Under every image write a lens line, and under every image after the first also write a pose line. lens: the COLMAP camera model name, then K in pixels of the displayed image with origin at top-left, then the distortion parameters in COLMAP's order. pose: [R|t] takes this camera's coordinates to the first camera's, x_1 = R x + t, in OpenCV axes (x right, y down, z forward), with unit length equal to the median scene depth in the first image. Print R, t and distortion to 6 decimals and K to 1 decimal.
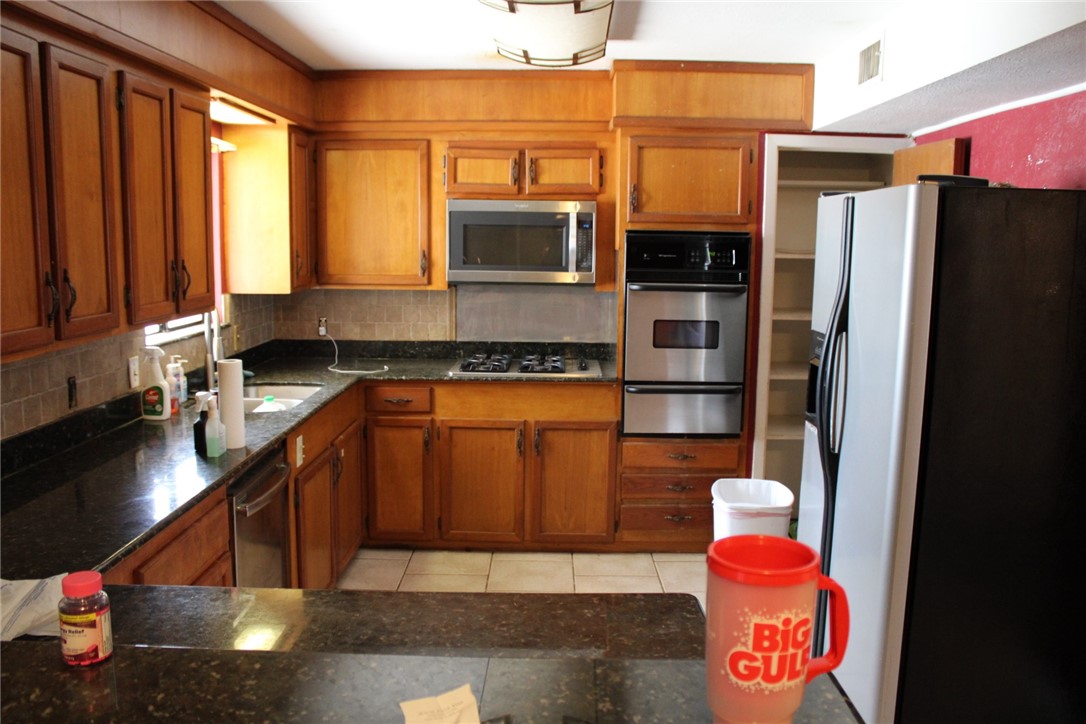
lens RADIAL K [[897.2, 0, 535.4], [0, 897.2, 363.5], [0, 0, 1]] dist [-0.109182, 0.043992]
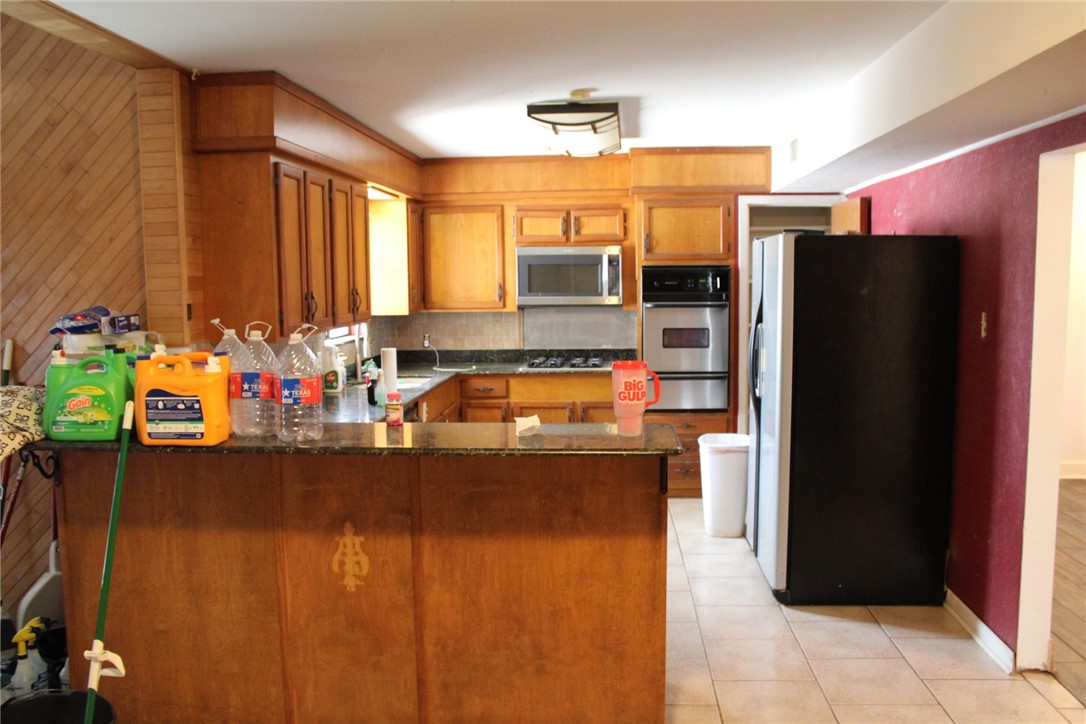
lens RADIAL K [[897.2, 0, 545.7], [0, 897.2, 361.4], [0, 0, 1]] dist [-0.109182, 0.043992]
pose [[0.998194, -0.017551, -0.057451, 0.027065], [0.014830, 0.998763, -0.047451, 0.067382], [0.058213, 0.046513, 0.997220, -0.416748]]
